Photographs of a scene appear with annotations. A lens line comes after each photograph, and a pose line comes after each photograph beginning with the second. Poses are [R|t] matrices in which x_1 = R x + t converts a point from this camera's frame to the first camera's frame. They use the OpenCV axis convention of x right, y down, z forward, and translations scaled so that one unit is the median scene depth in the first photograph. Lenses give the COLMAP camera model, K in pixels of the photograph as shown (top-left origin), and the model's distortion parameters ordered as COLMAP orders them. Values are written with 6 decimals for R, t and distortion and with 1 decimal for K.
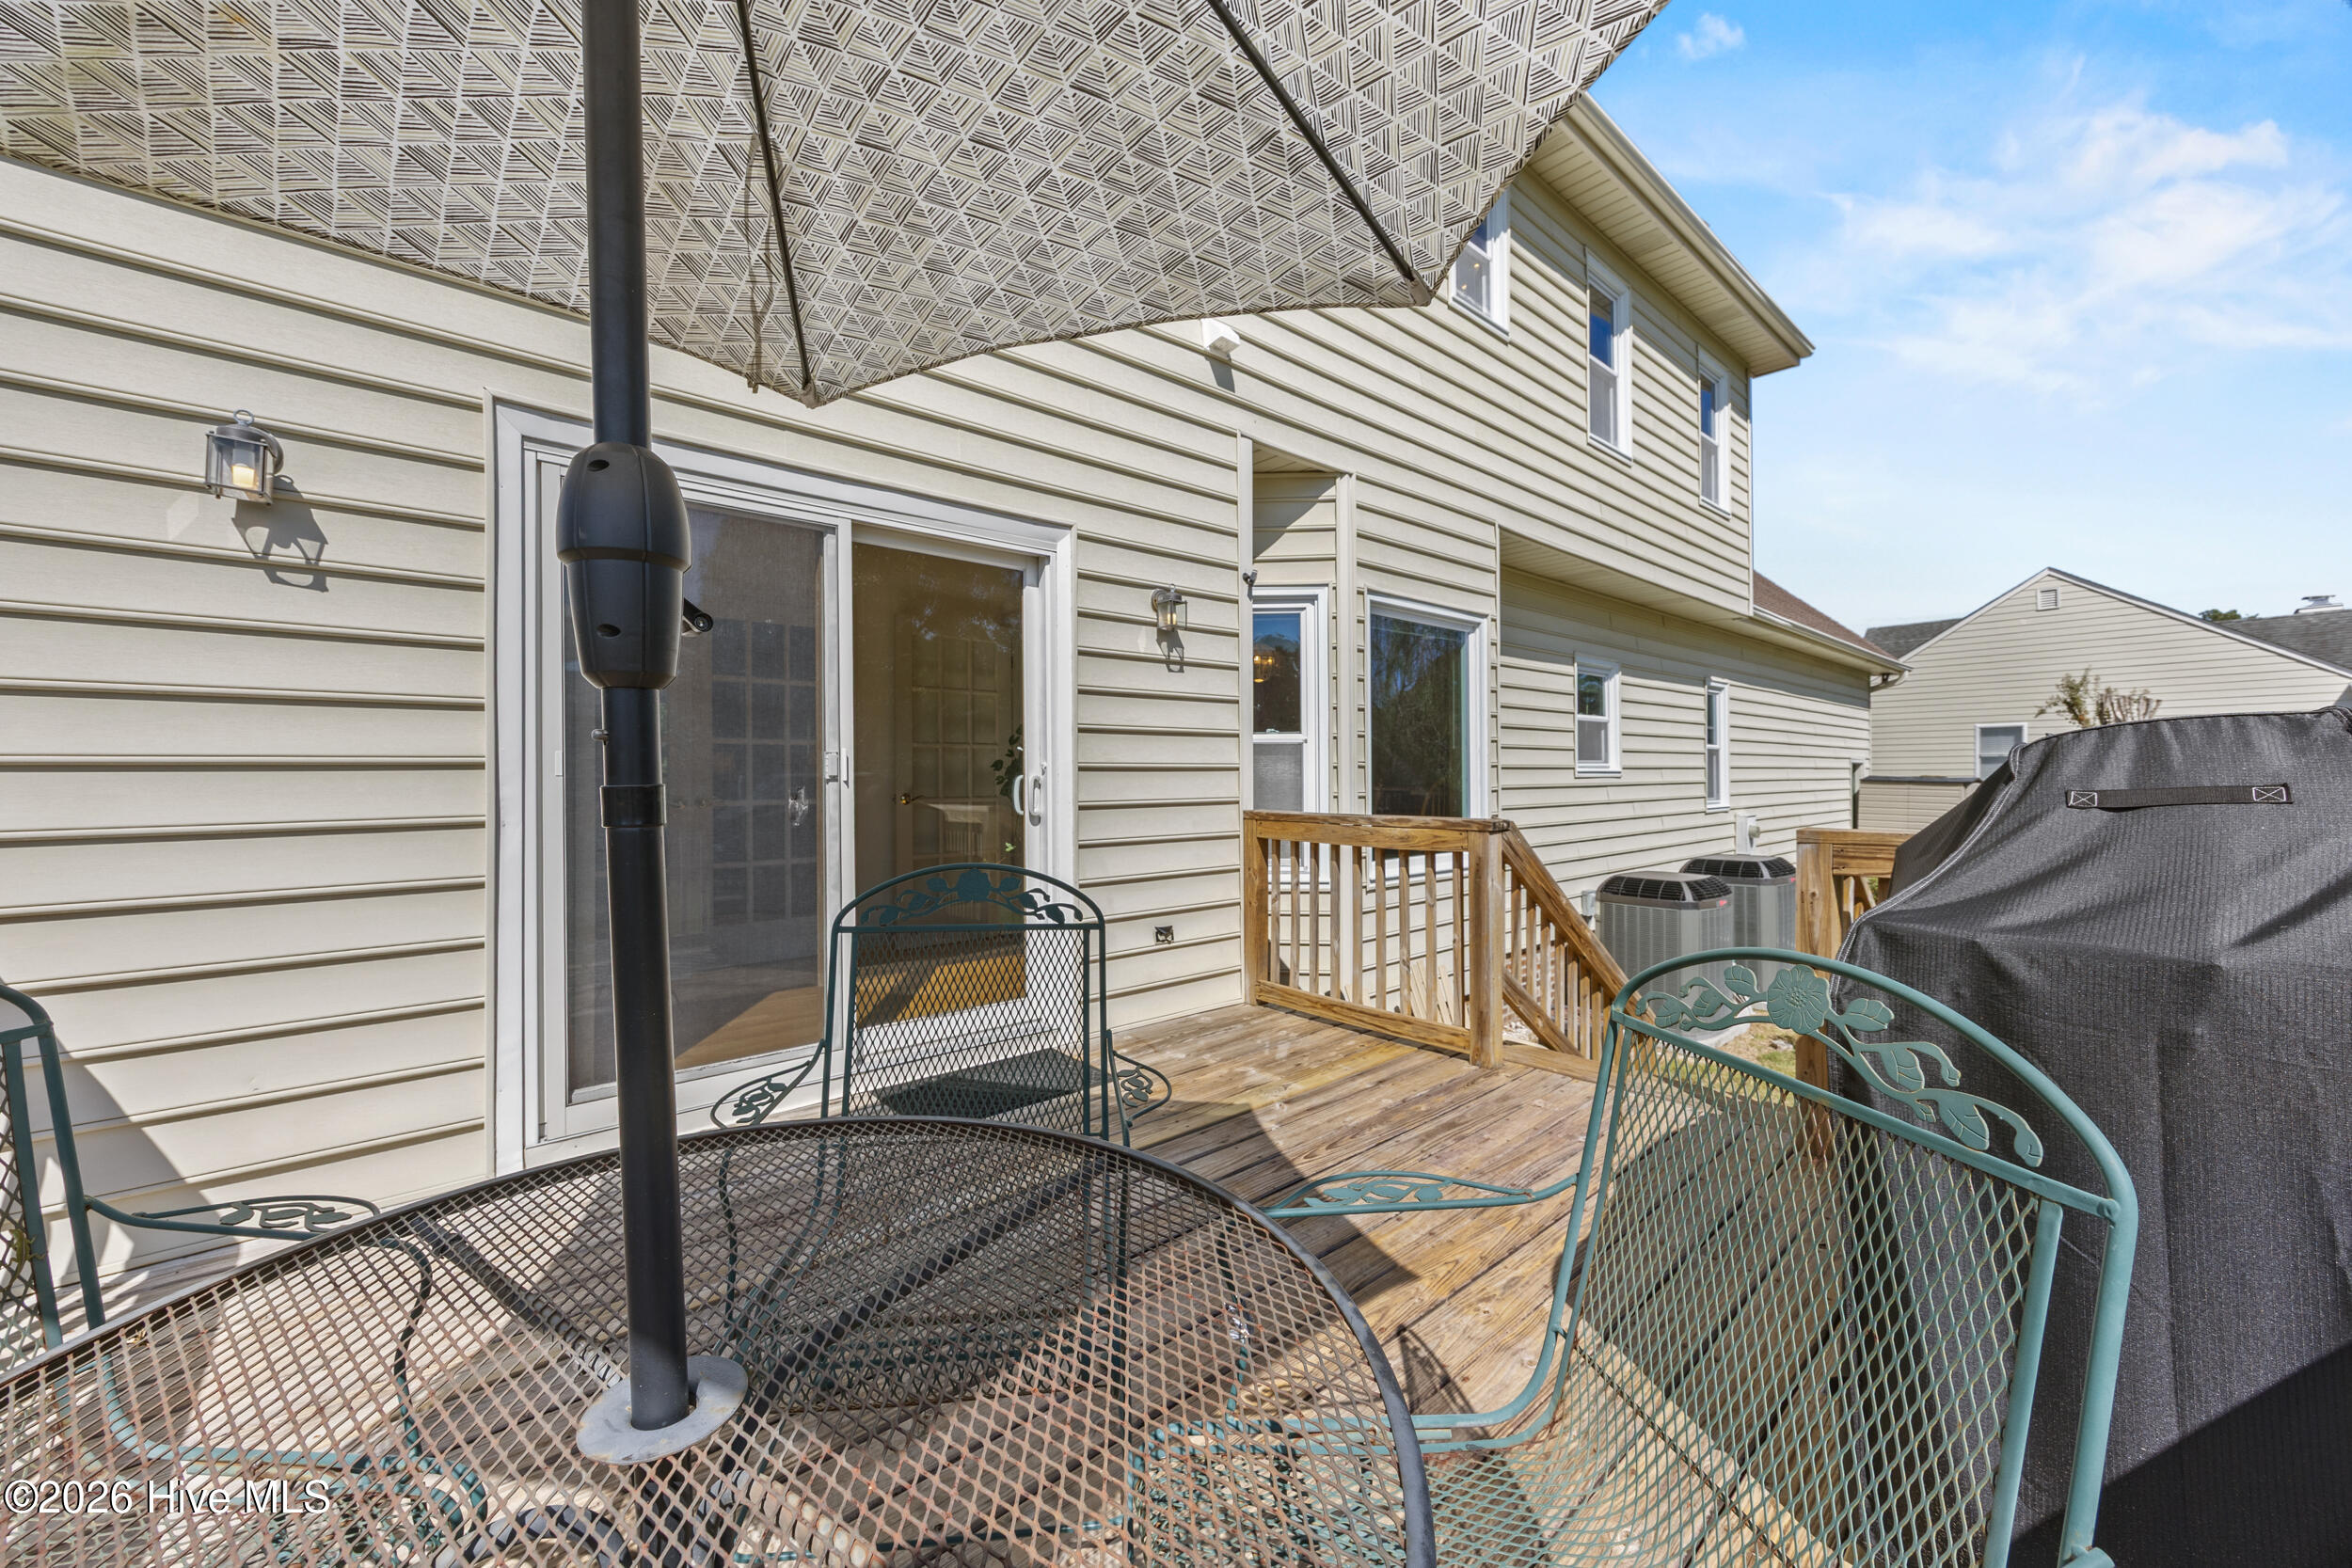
lens RADIAL K [[893.6, 0, 1170.8], [0, 893.6, 770.7], [0, 0, 1]] dist [-0.000077, 0.000165]
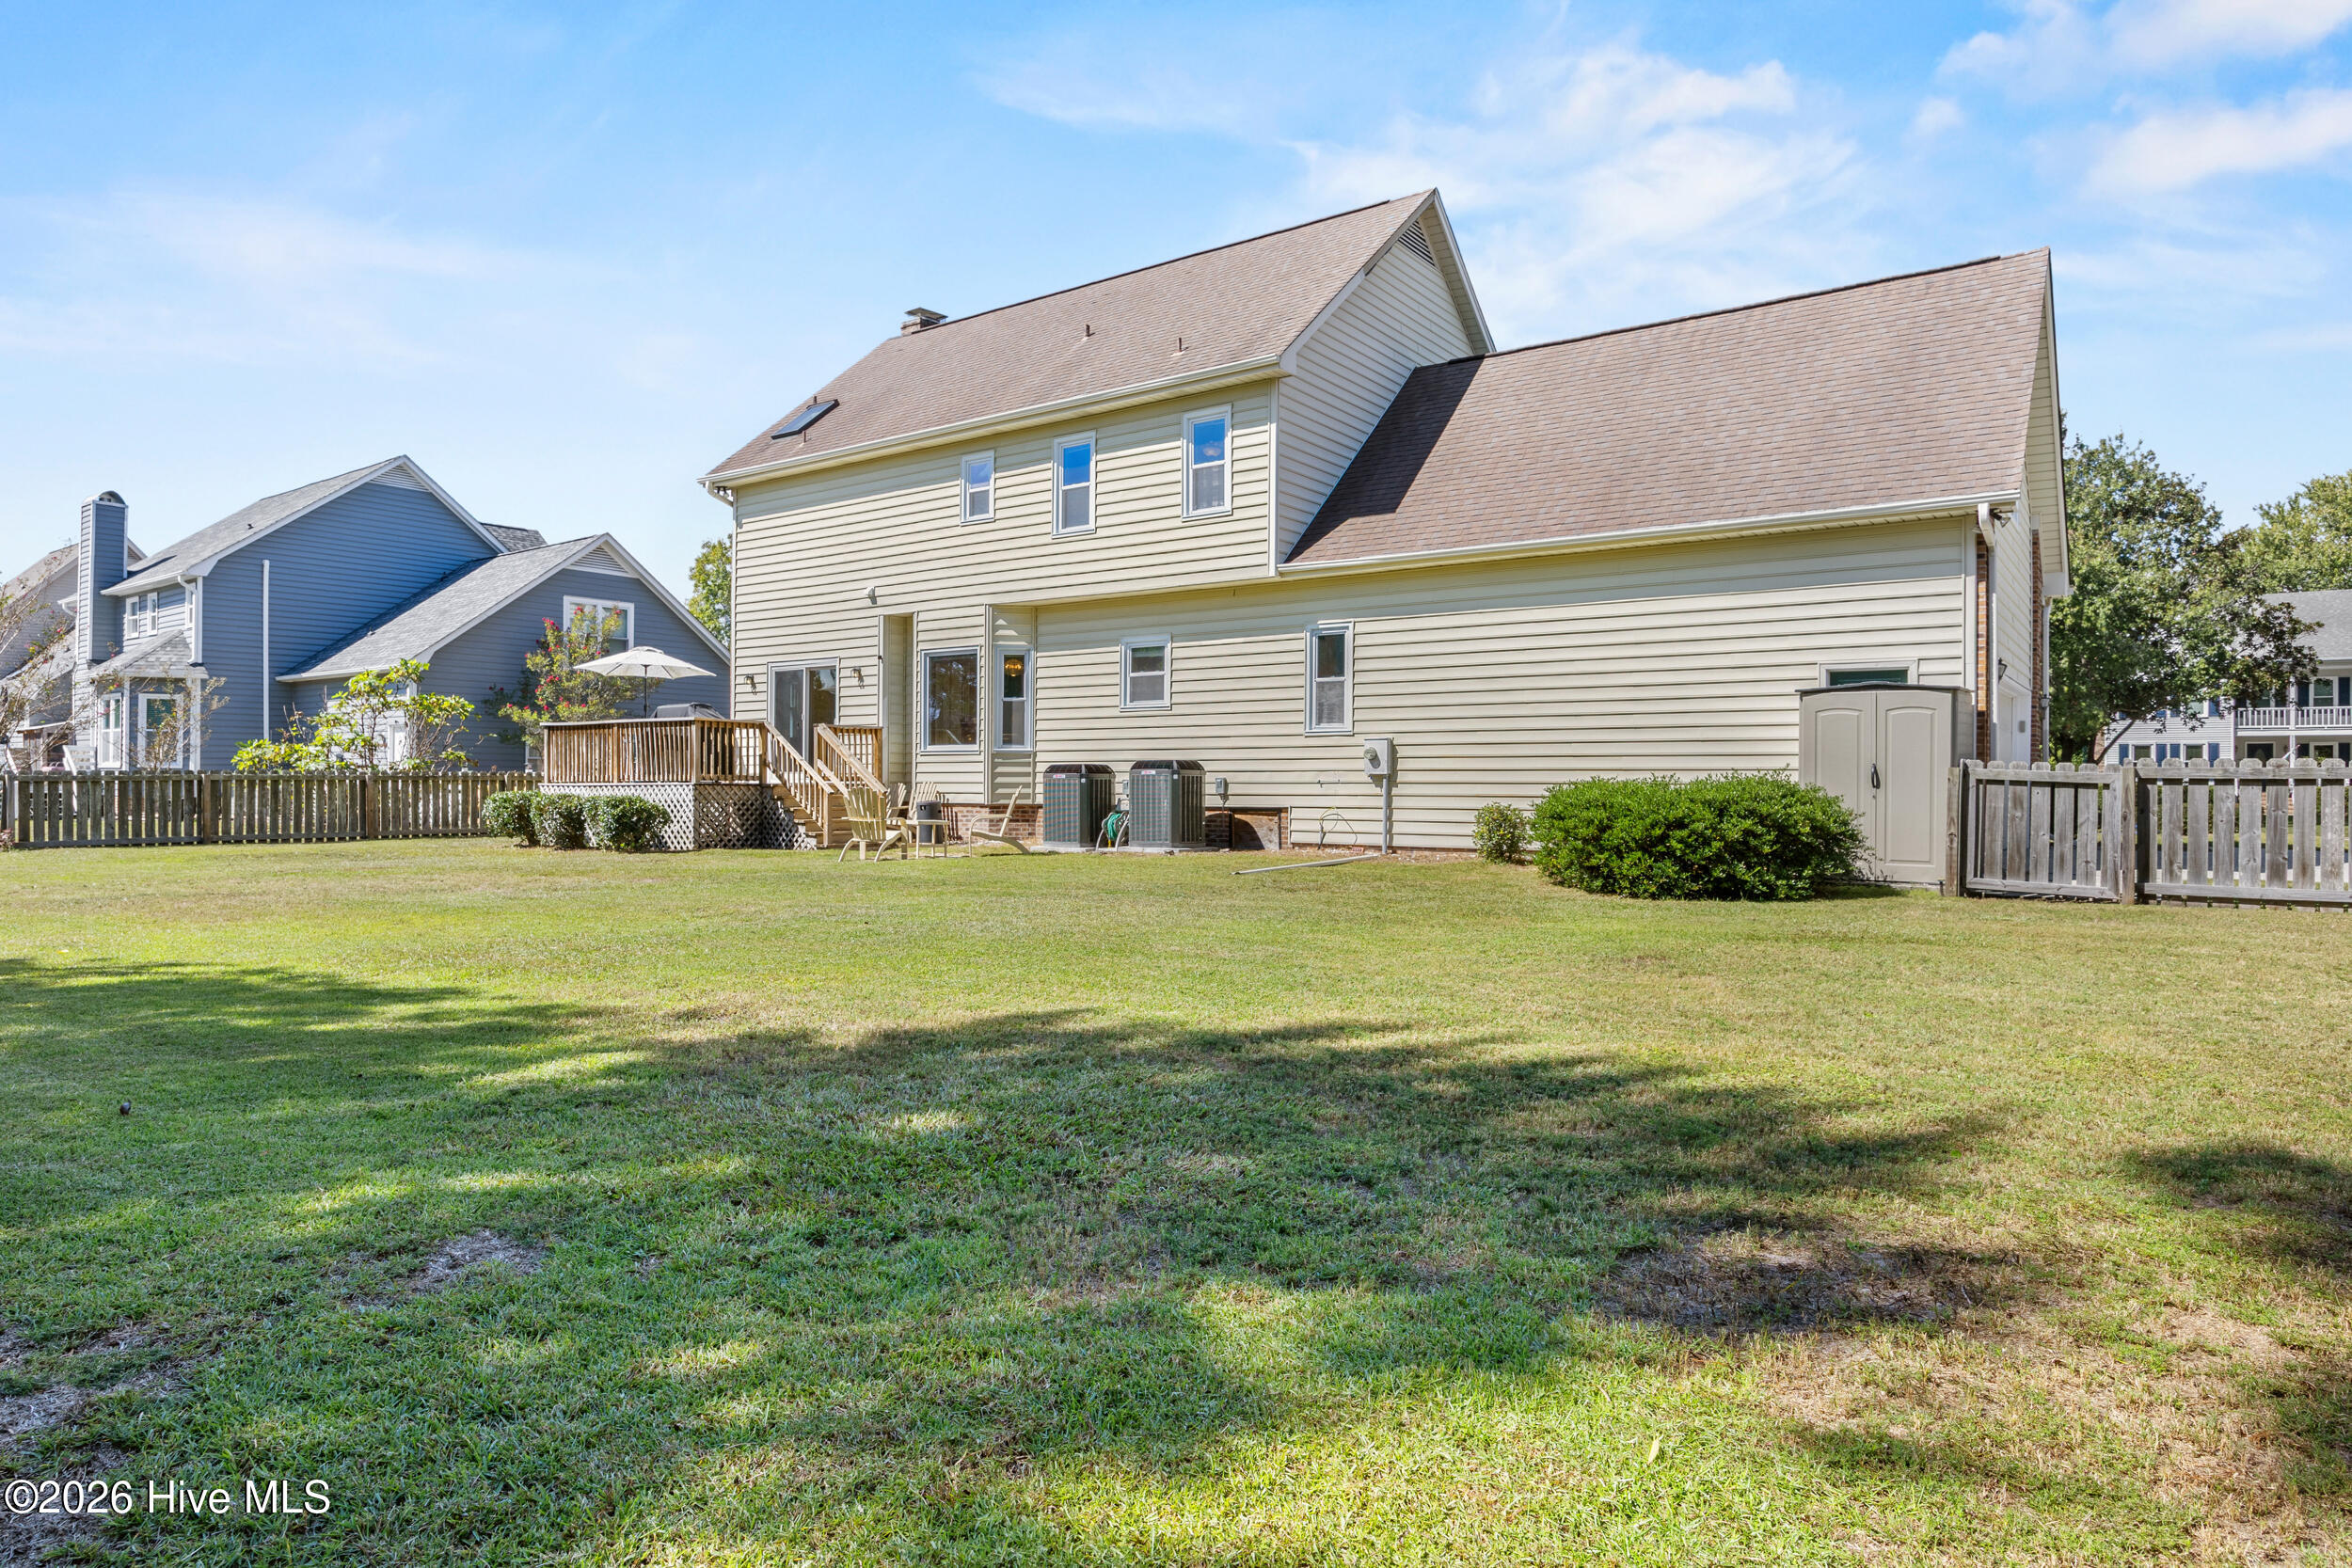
lens RADIAL K [[1357.9, 0, 1171.5], [0, 1357.9, 760.0], [0, 0, 1]] dist [0.016934, 0.000272]
pose [[0.216396, -0.007955, -0.976273, 3.988986], [0.002765, 0.999968, -0.007536, 0.159005], [0.976302, -0.001068, 0.216411, 0.722127]]
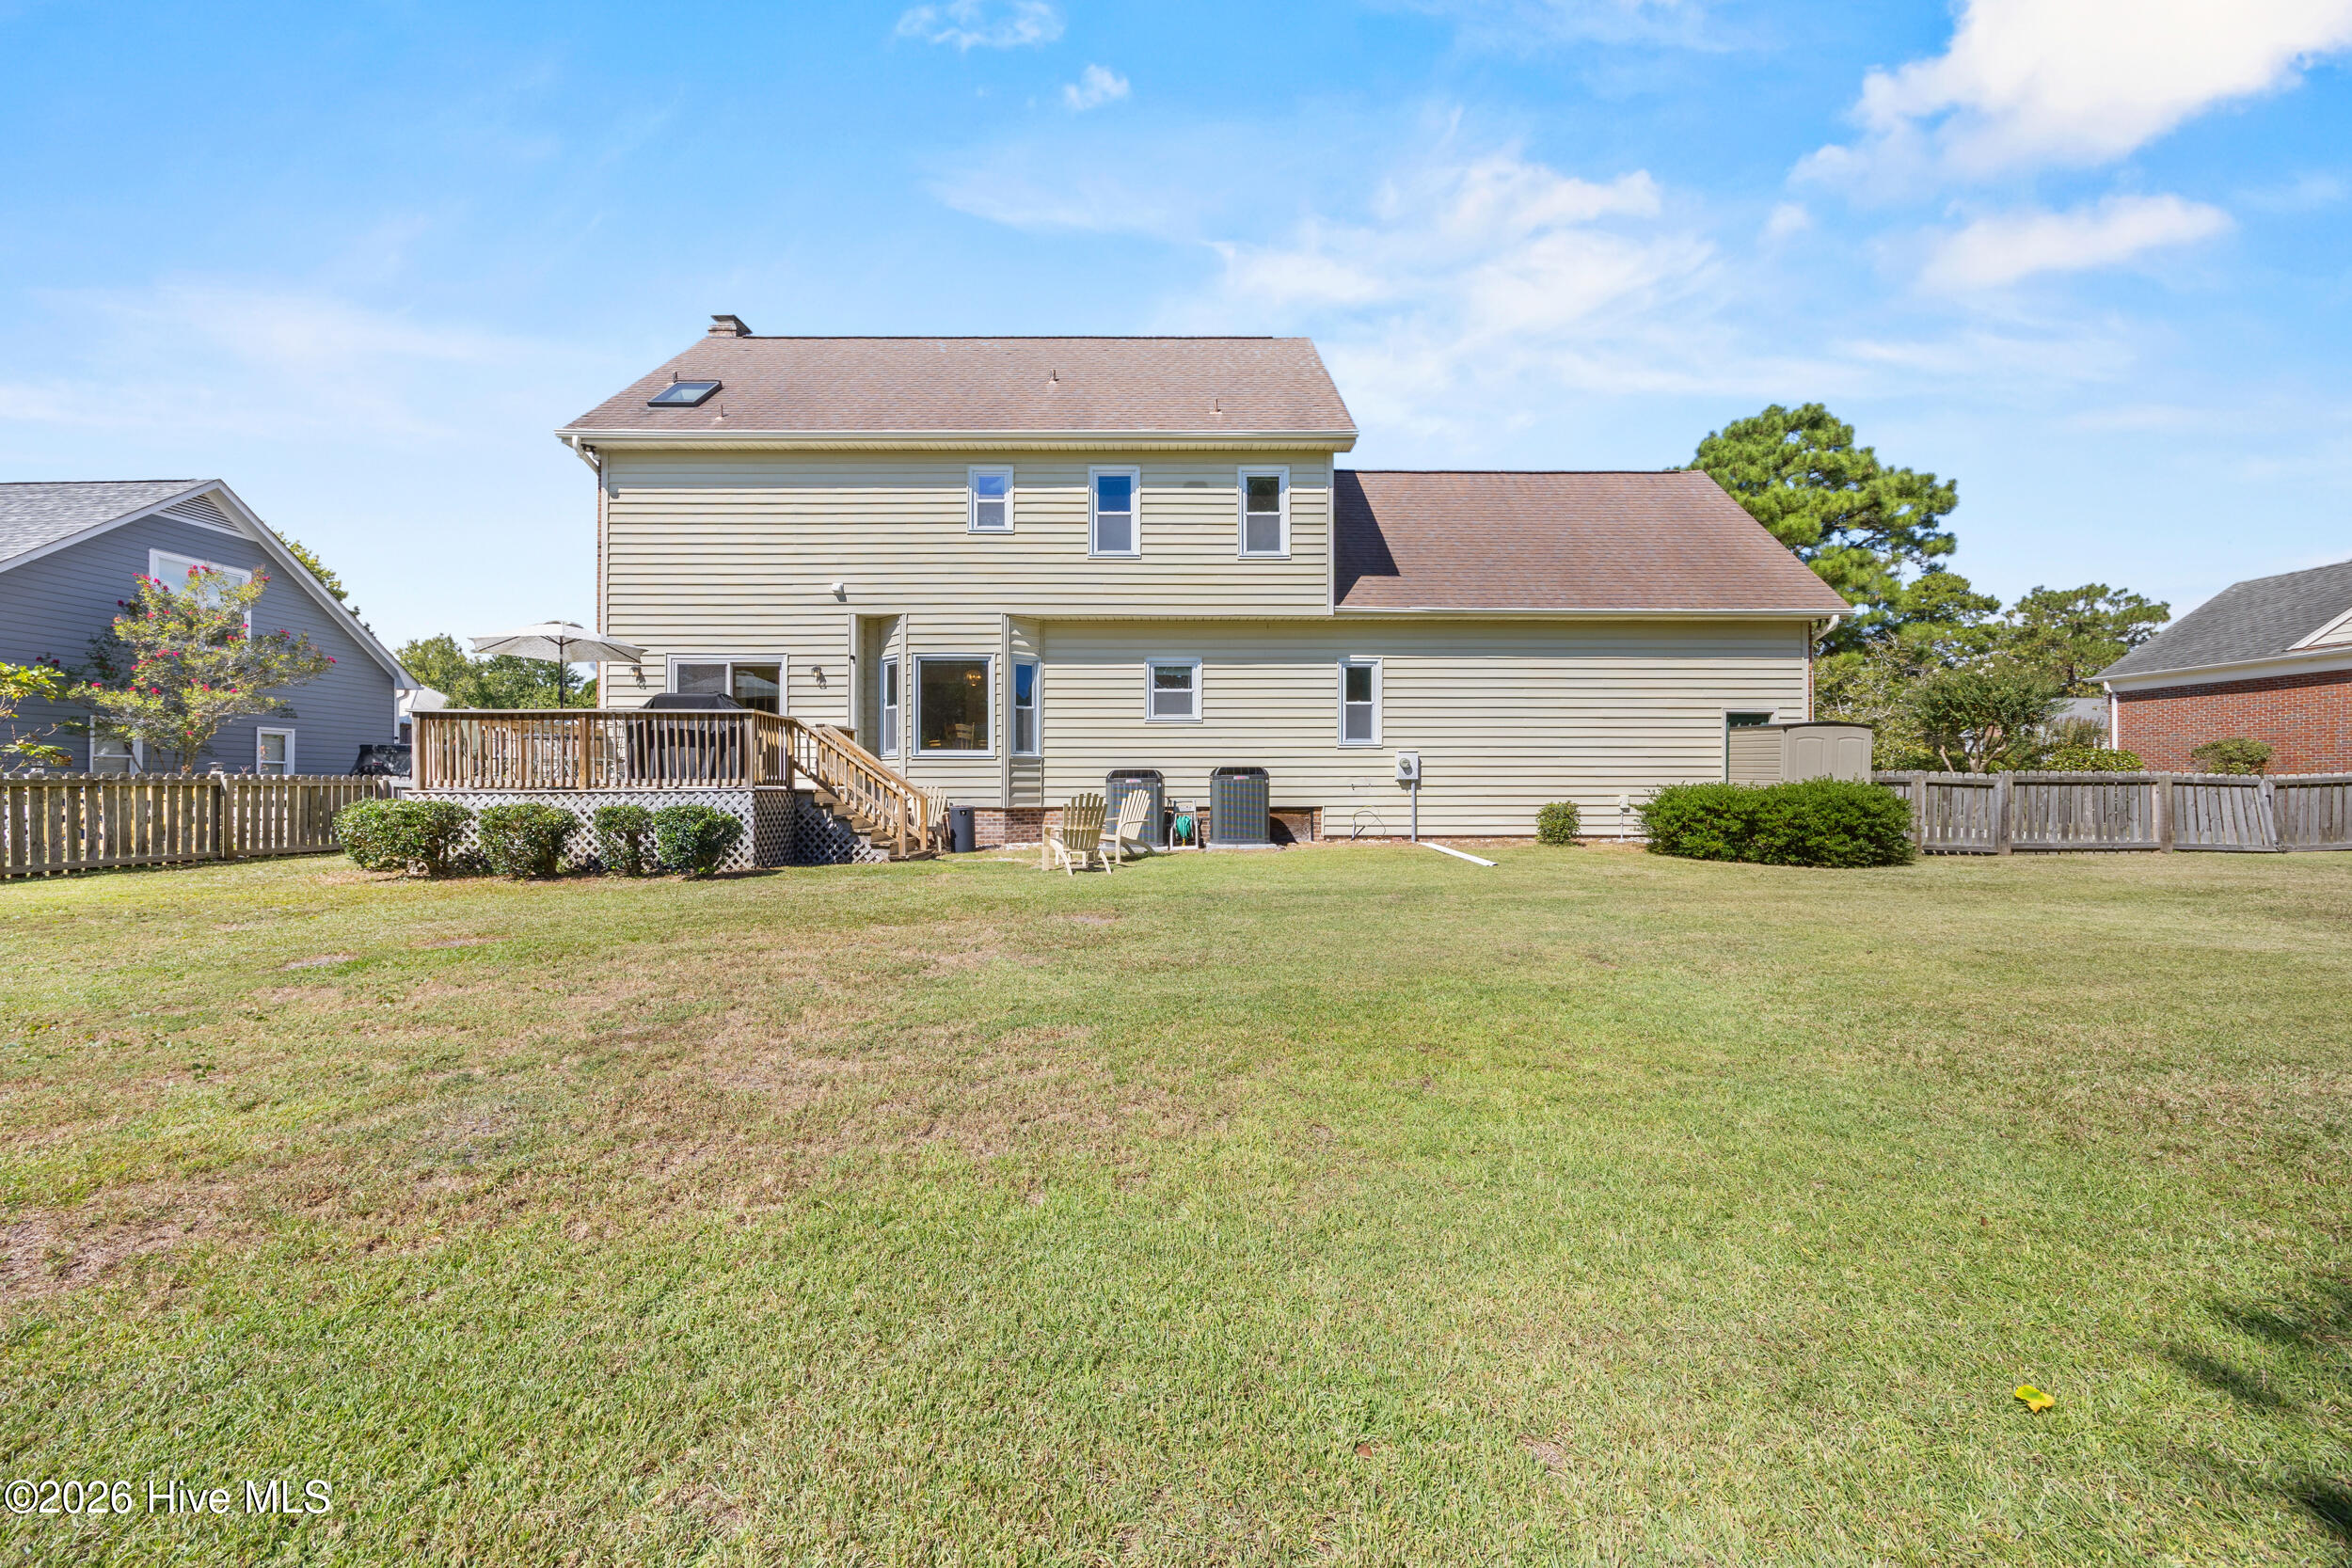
lens RADIAL K [[893.6, 0, 1170.8], [0, 893.6, 770.7], [0, 0, 1]] dist [-0.000077, 0.000165]
pose [[0.752295, -0.003208, -0.658819, 2.316830], [-0.000420, 0.999986, -0.005349, 0.158456], [0.658827, 0.004300, 0.752283, -0.505341]]
